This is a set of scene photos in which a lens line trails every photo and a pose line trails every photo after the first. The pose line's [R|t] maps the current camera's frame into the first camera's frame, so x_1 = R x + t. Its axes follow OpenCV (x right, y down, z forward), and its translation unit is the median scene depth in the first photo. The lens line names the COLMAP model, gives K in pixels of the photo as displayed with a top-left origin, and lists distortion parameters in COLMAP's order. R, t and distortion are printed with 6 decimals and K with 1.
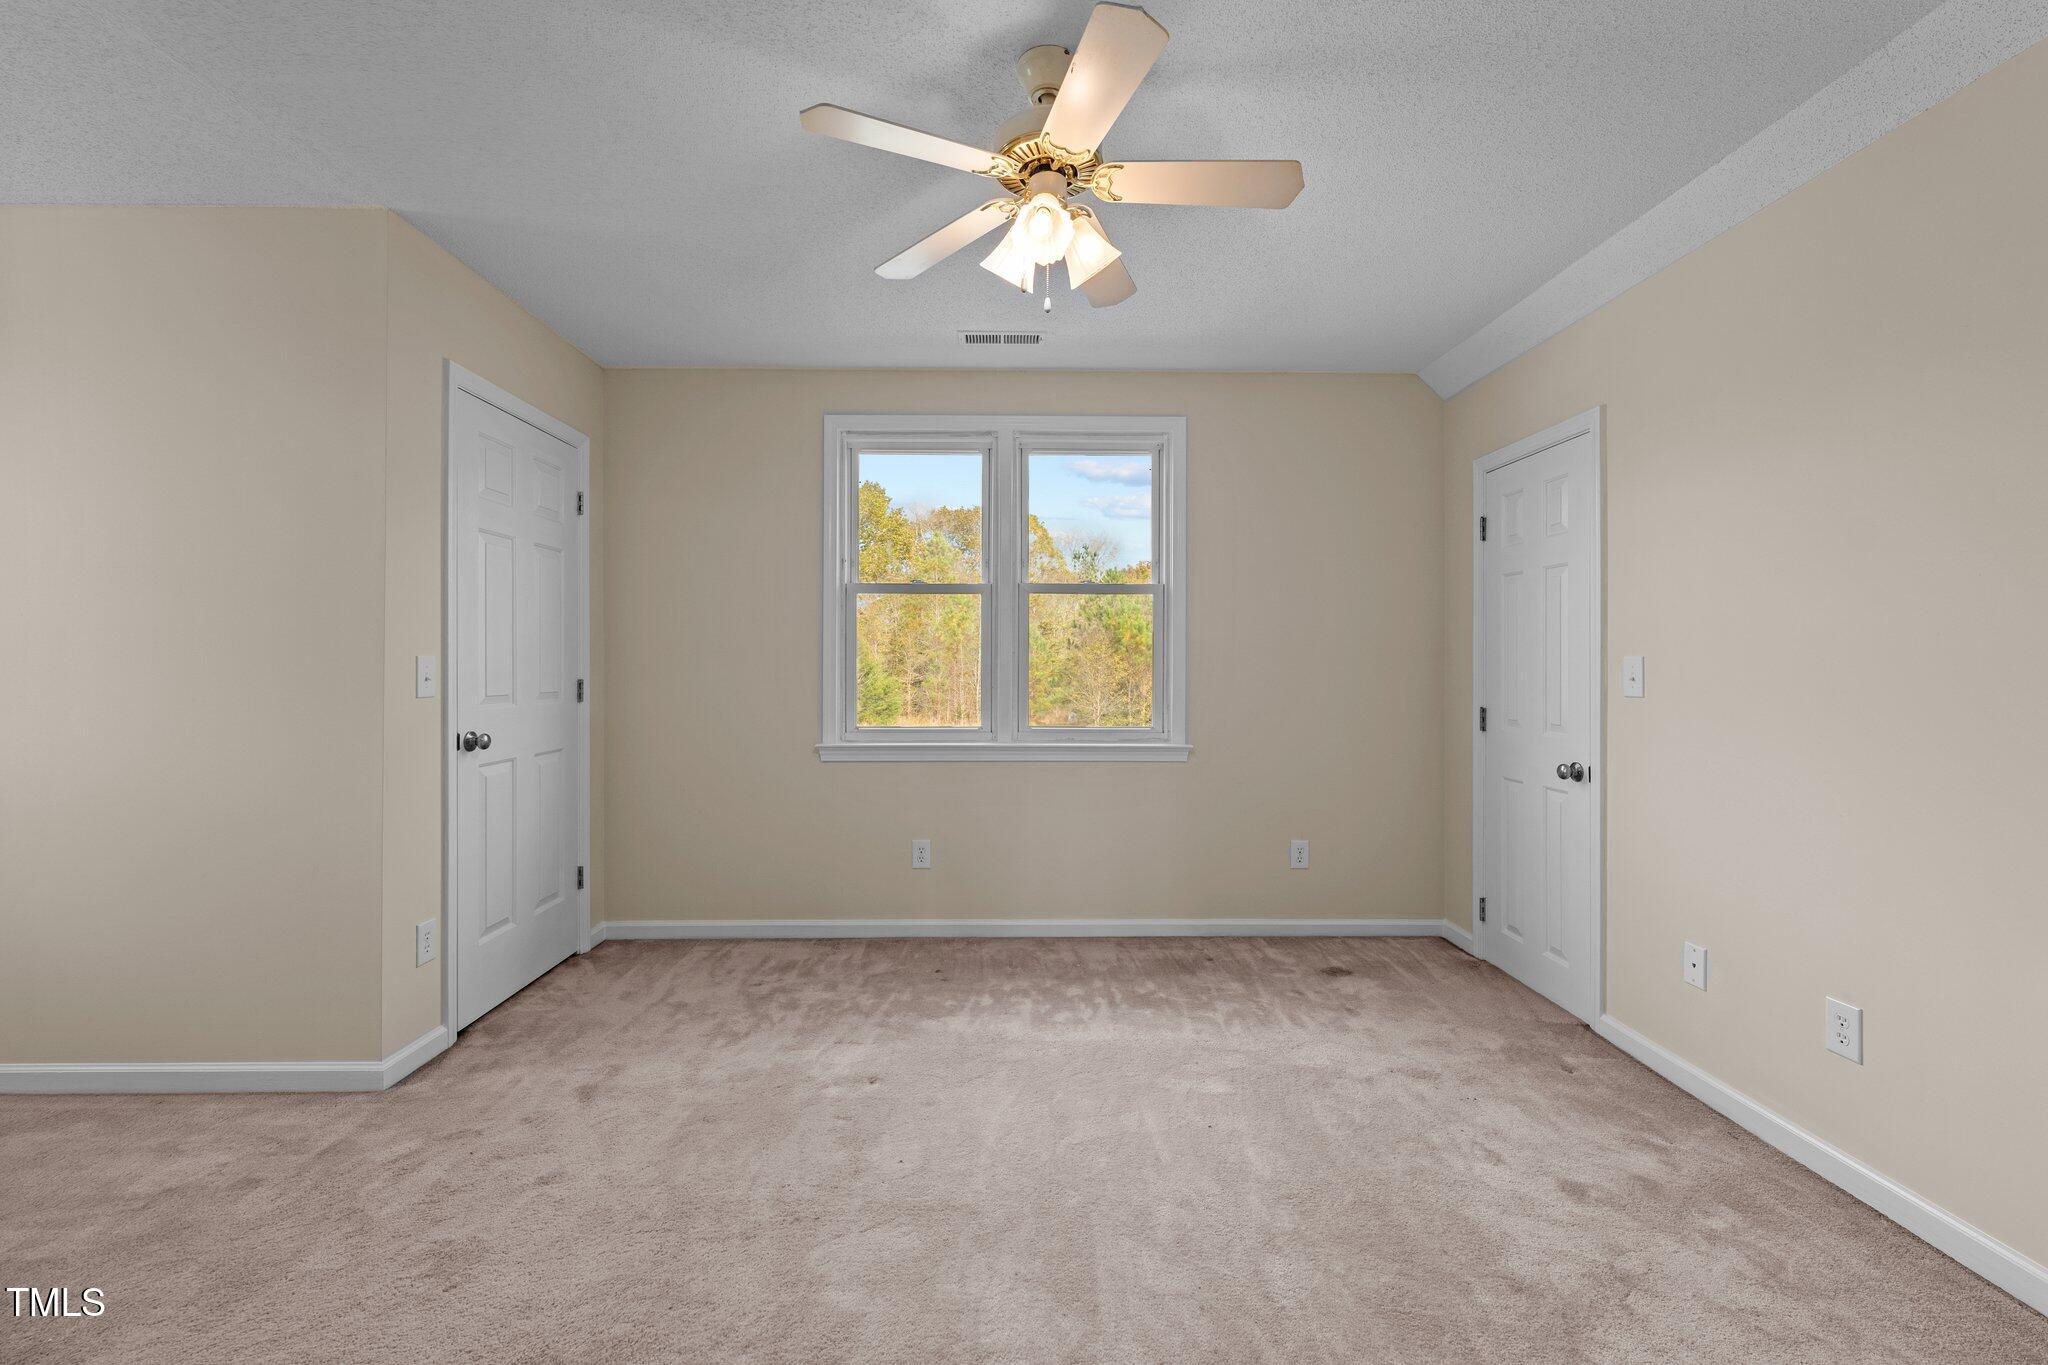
lens RADIAL K [[834.2, 0, 1020.9], [0, 834.2, 677.1], [0, 0, 1]] dist [0.001308, -0.000881]
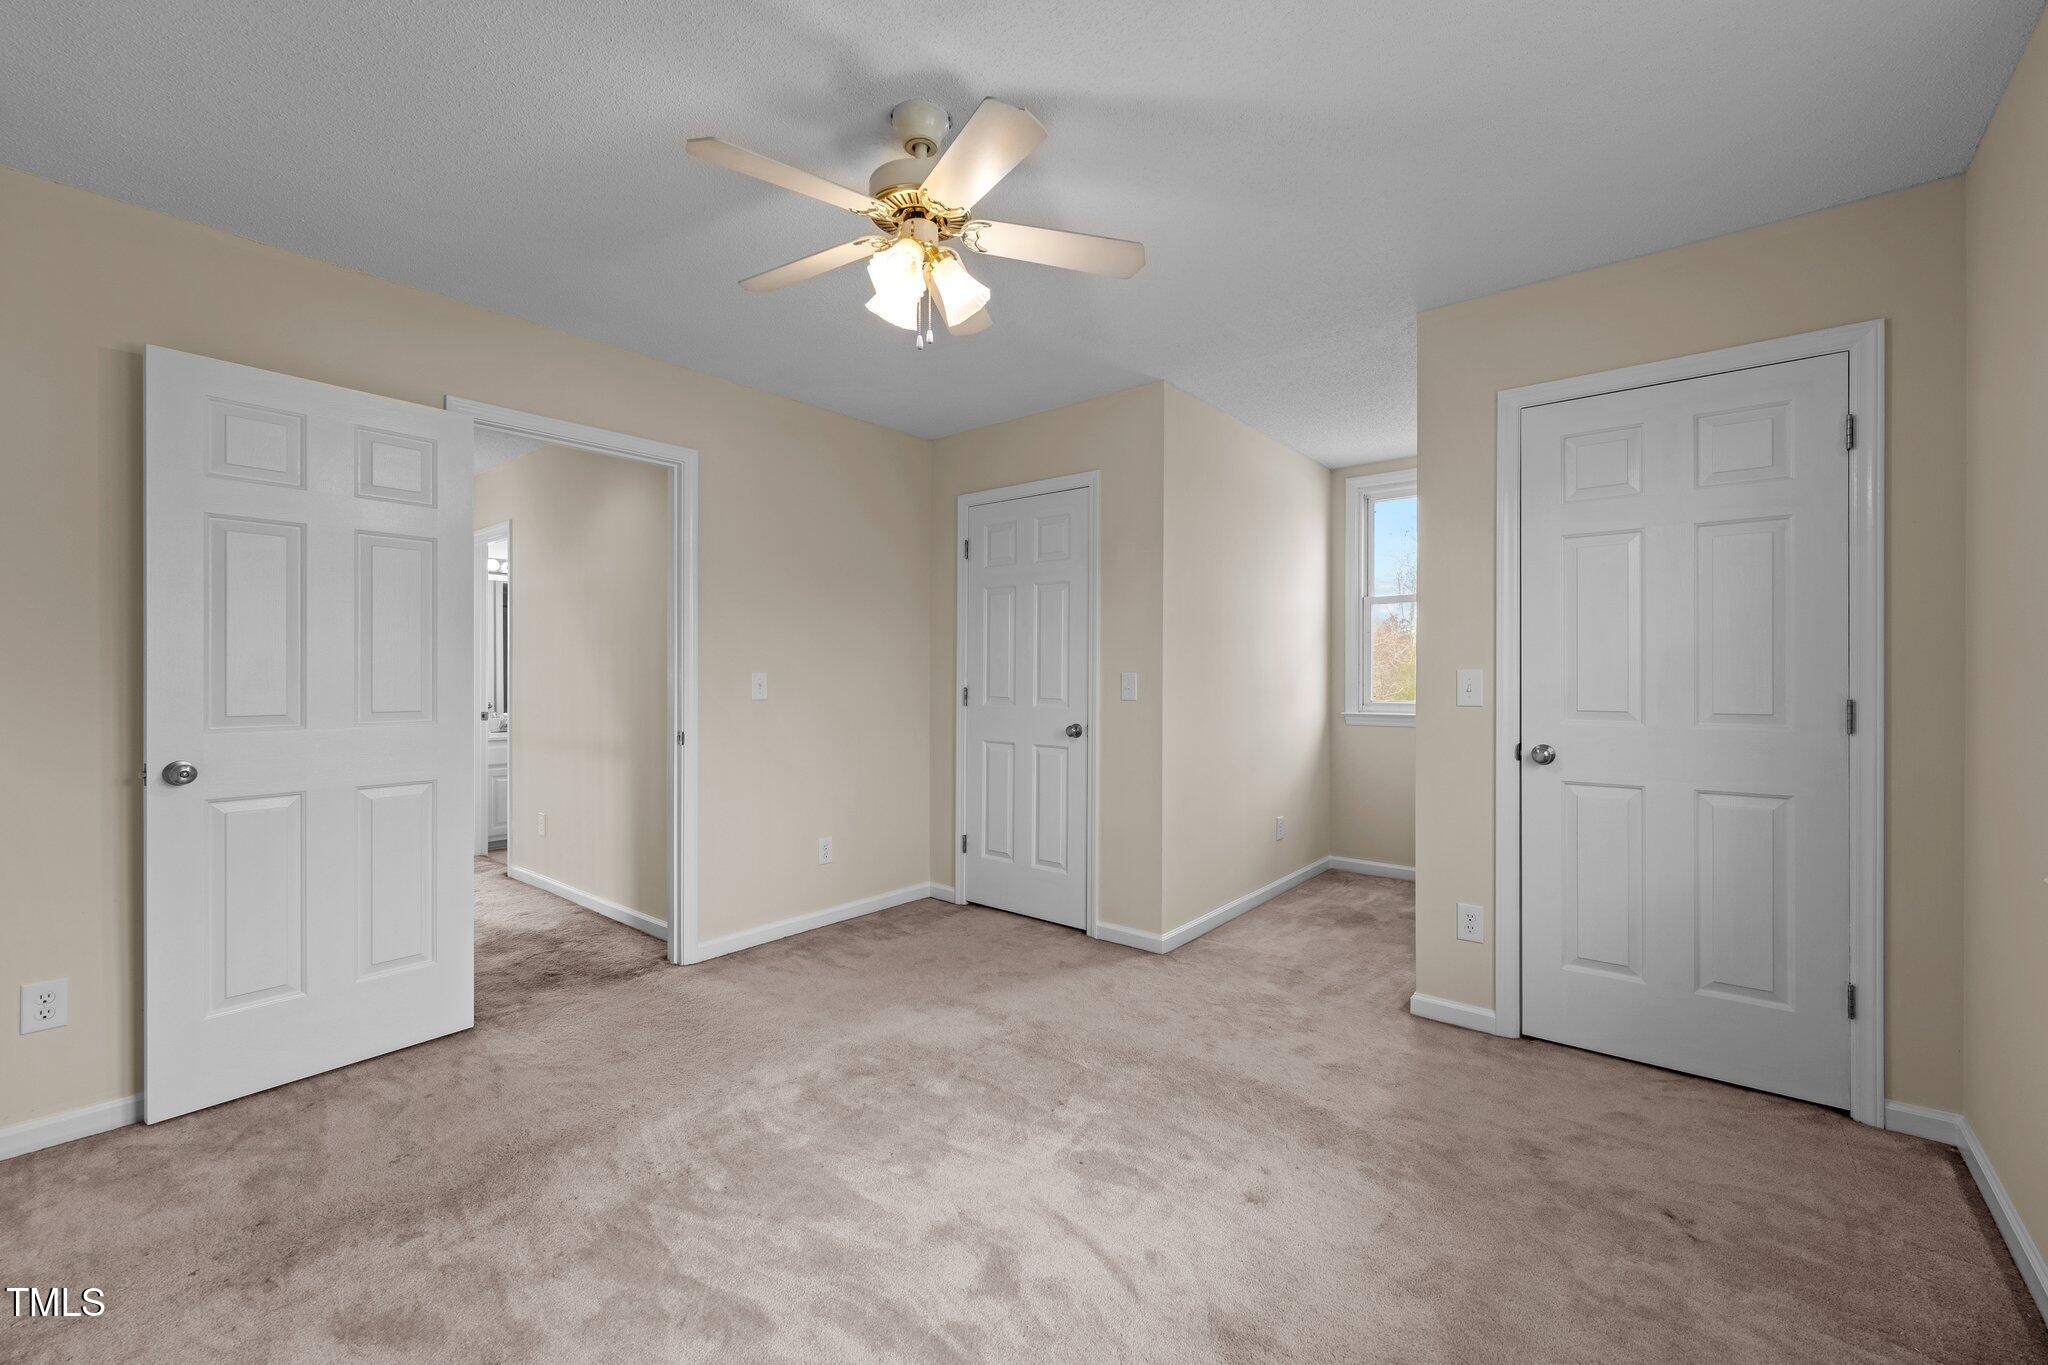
lens RADIAL K [[846.9, 0, 1030.1], [0, 846.9, 680.0], [0, 0, 1]] dist [0.000543, -0.000468]
pose [[-0.643602, 0.003744, -0.765352, 0.465116], [-0.011162, 0.999836, 0.014278, -0.017197], [0.765279, 0.017732, -0.643454, 1.090163]]
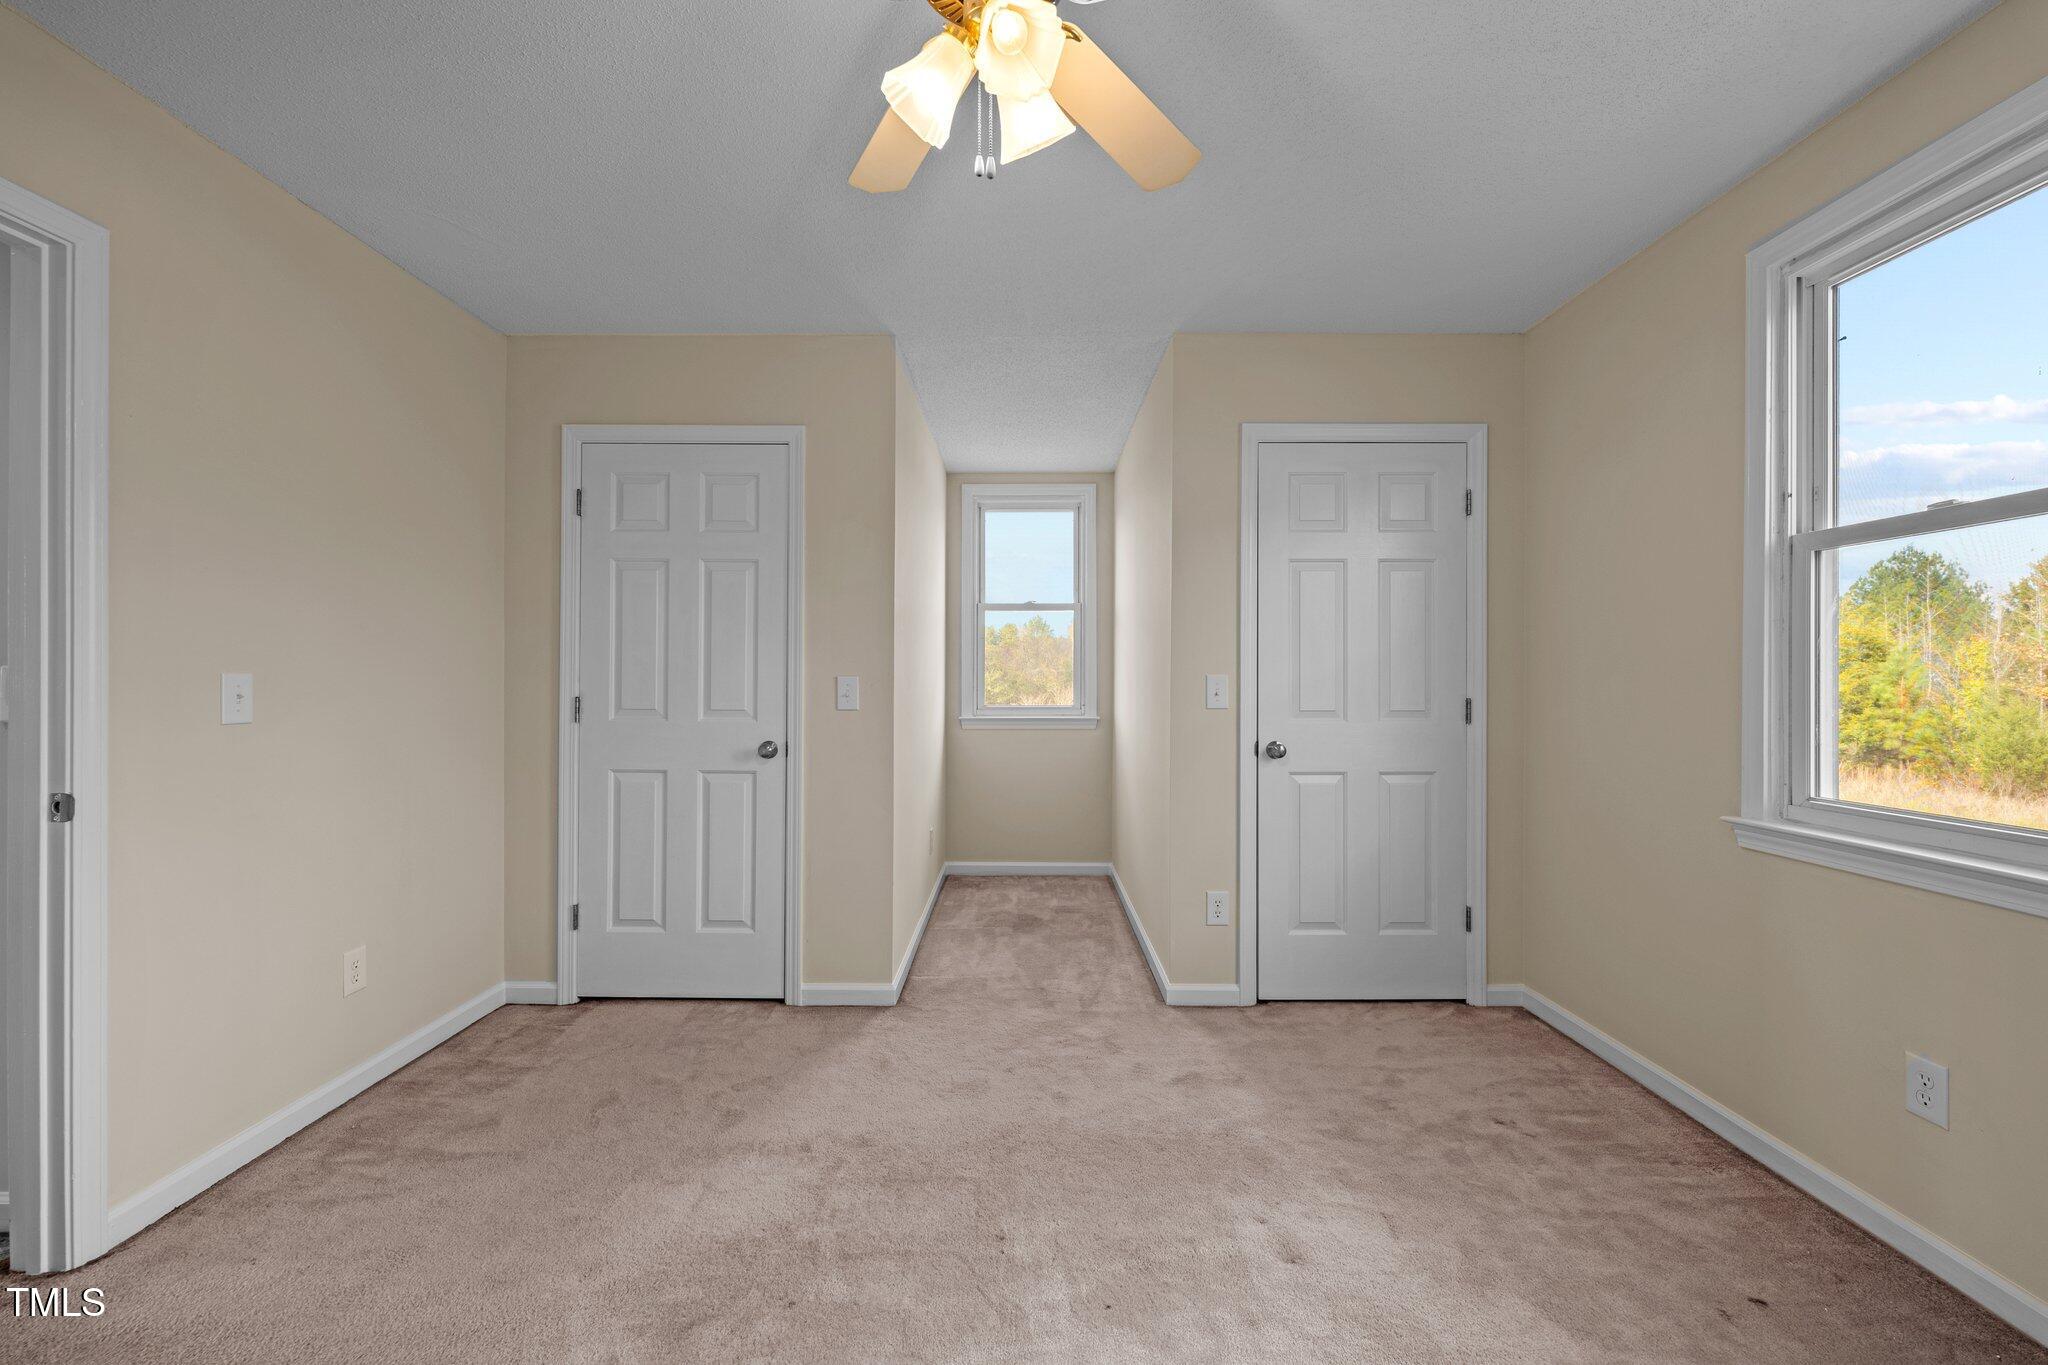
lens RADIAL K [[837.7, 0, 1033.6], [0, 837.7, 685.7], [0, 0, 1]] dist [0.002495, -0.000439]
pose [[-0.007853, 0.005439, -0.999954, 0.440658], [-0.015023, 0.999872, 0.005556, -0.009959], [0.999856, 0.015066, -0.007771, 0.627783]]
